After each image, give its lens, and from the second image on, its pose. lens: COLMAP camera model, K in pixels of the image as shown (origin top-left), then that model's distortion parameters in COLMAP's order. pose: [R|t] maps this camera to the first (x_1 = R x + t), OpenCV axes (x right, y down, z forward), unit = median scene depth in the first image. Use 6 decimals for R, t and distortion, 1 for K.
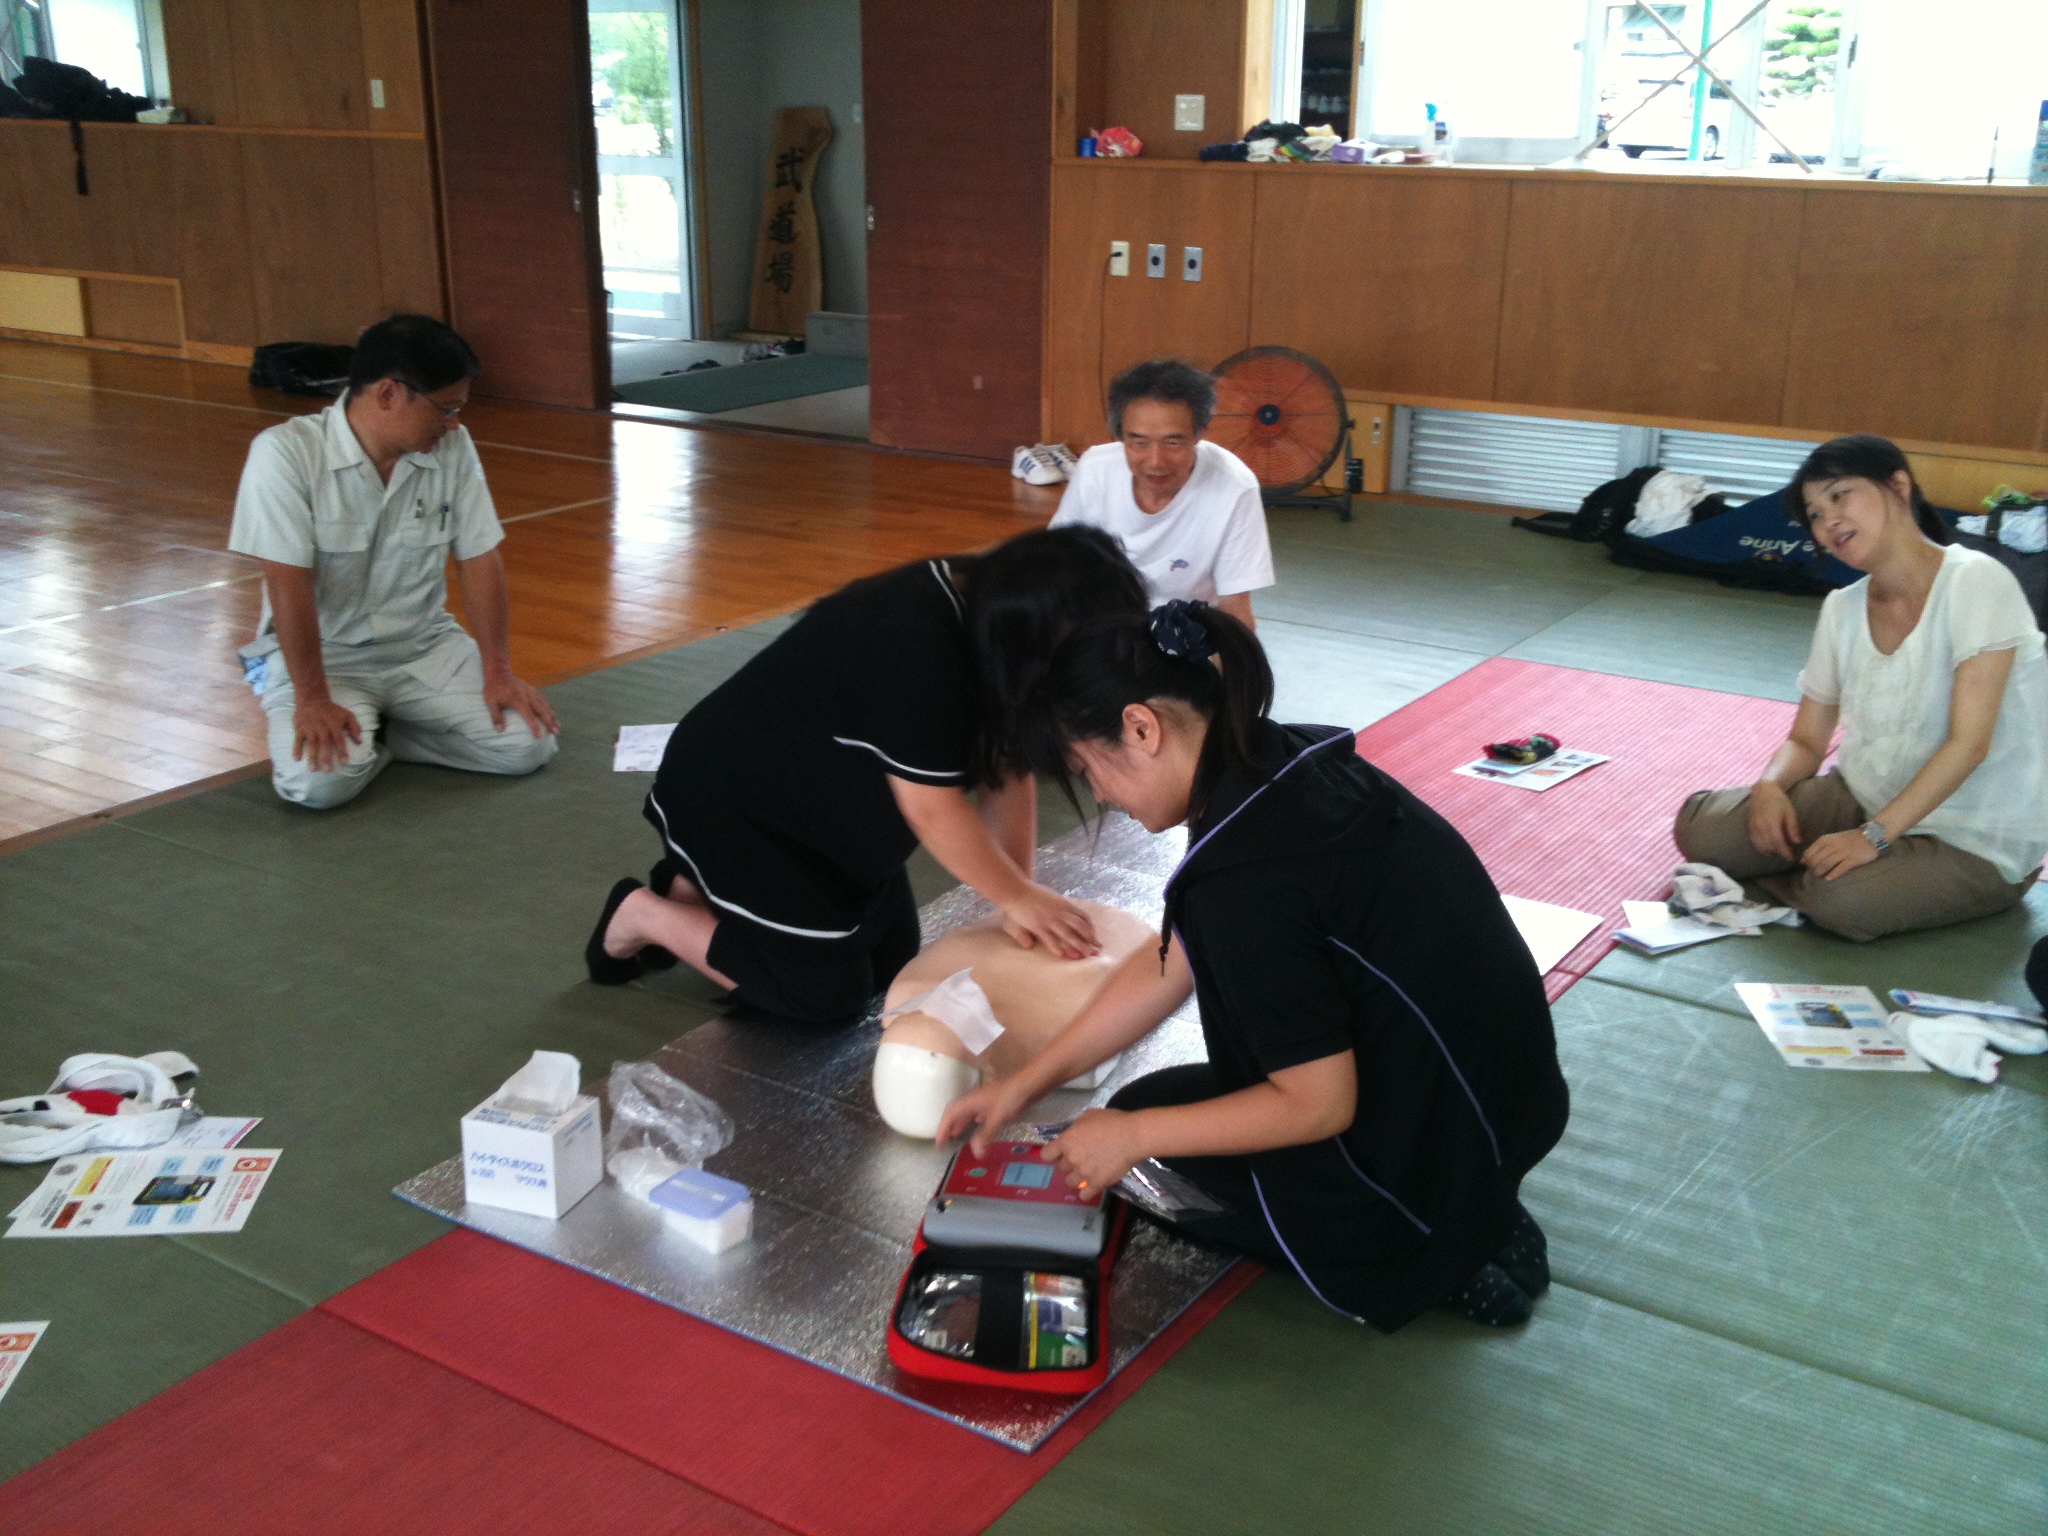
lens RADIAL K [[2167.0, 0, 1024.0], [0, 2167.0, 768.0], [0, 0, 1]] dist [0.163660, -0.376202]
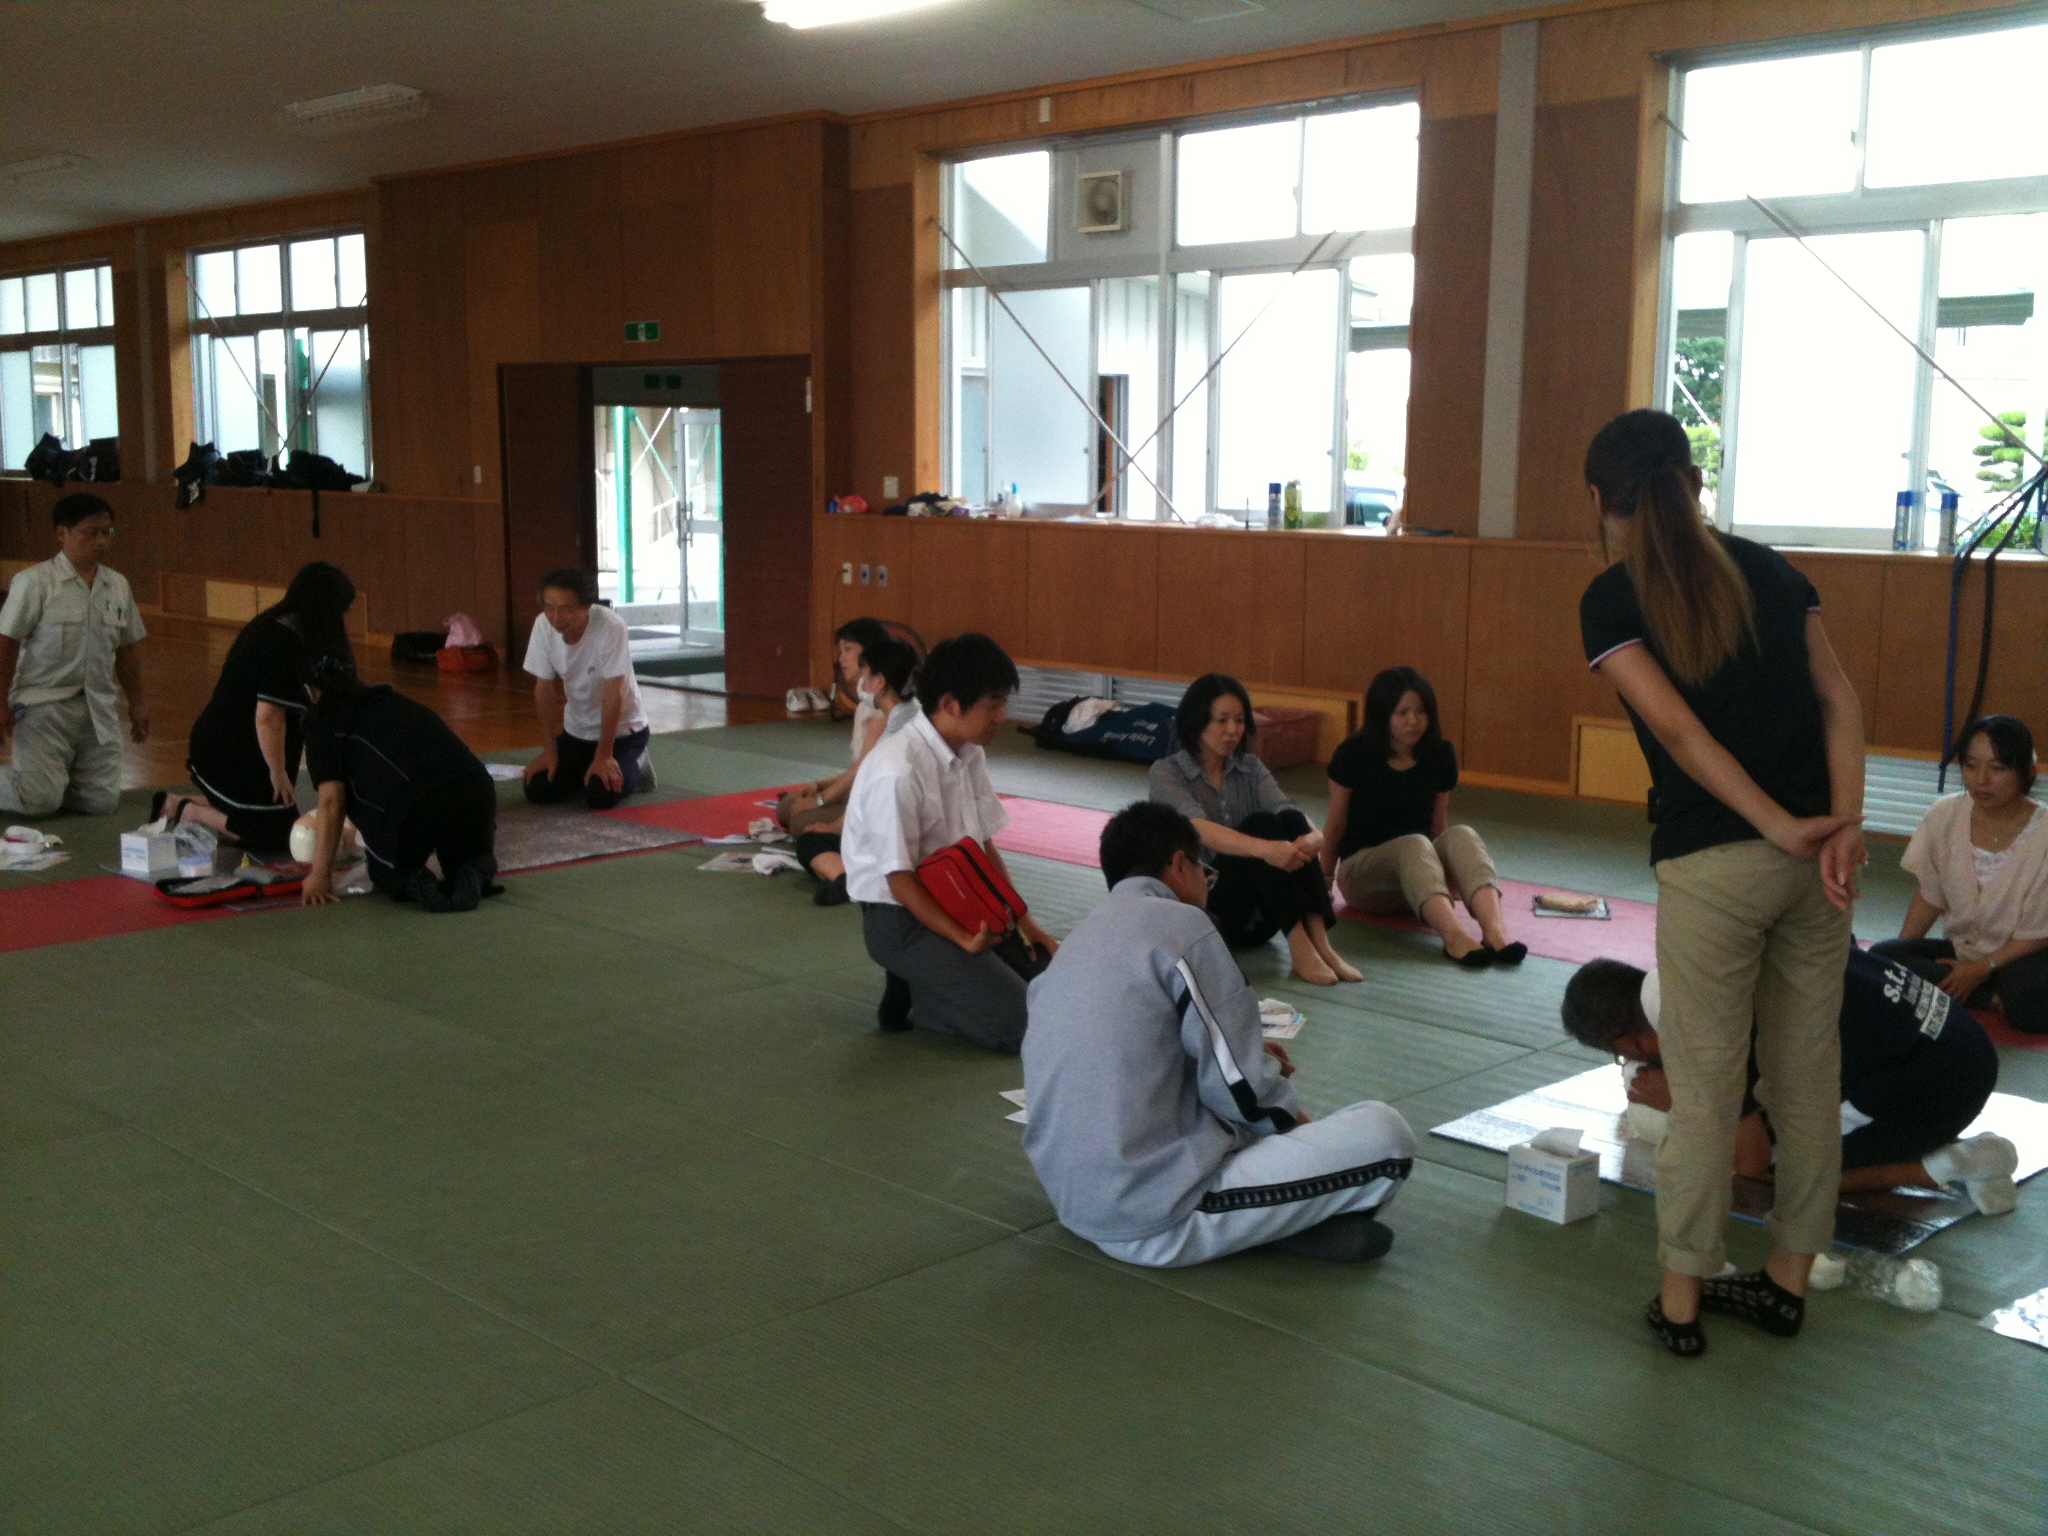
lens RADIAL K [[2167.0, 0, 1024.0], [0, 2167.0, 768.0], [0, 0, 1]] dist [0.163660, -0.376202]
pose [[0.983648, 0.031295, -0.177363, 0.454940], [-0.061166, 0.984303, -0.165549, 0.162218], [0.169398, 0.173690, 0.970122, -0.496210]]
